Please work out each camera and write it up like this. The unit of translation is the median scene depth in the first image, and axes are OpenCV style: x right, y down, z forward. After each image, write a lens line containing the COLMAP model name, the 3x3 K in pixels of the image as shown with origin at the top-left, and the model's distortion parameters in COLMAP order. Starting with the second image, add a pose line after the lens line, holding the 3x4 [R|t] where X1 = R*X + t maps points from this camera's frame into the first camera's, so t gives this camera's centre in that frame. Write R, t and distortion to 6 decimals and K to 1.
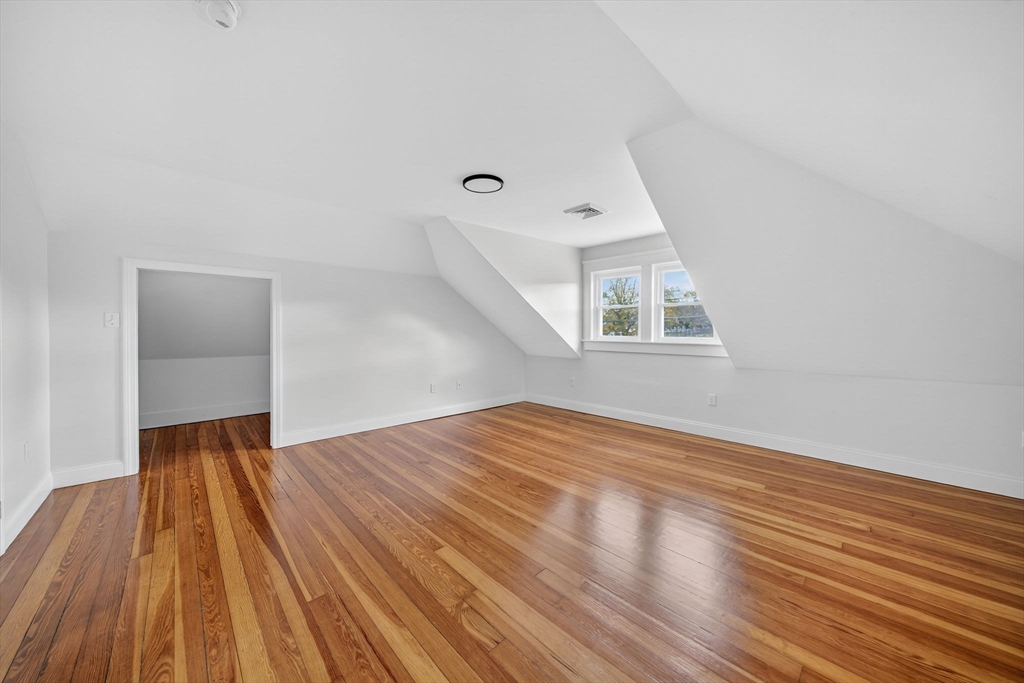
lens RADIAL K [[347.9, 0, 512.0], [0, 347.9, 341.5], [0, 0, 1]] dist [0.000446, 0.000193]
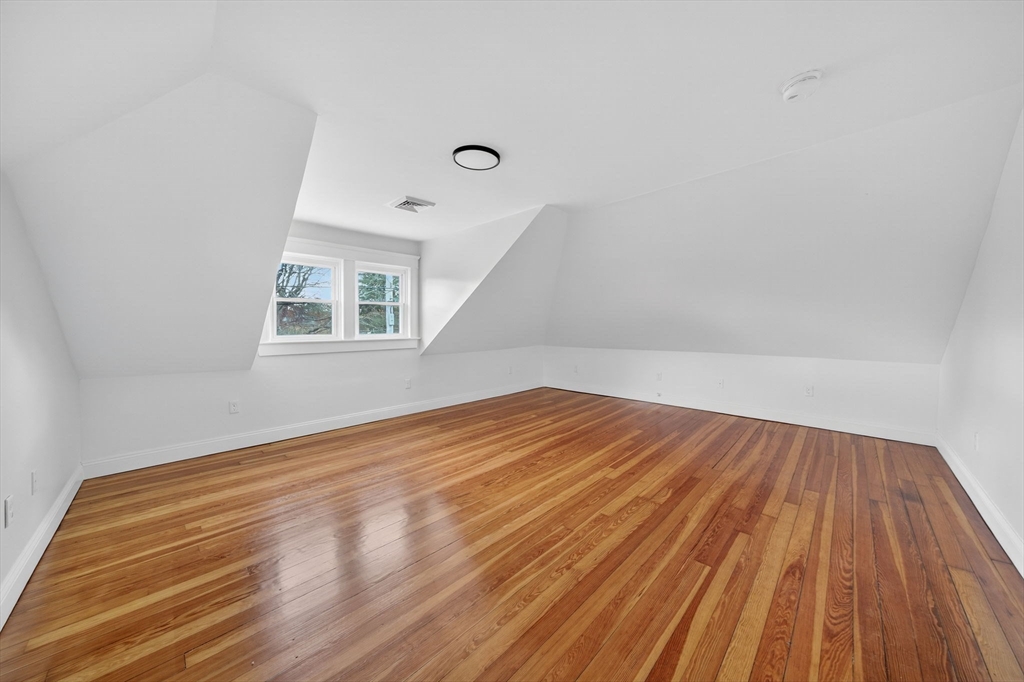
lens RADIAL K [[347.9, 0, 512.0], [0, 347.9, 341.0], [0, 0, 1]] dist [0.000446, 0.000193]
pose [[-0.029288, -0.035382, 0.998945, -1.157937], [0.032044, 0.998826, 0.036317, -0.032861], [-0.999057, 0.033074, -0.028119, 1.144992]]
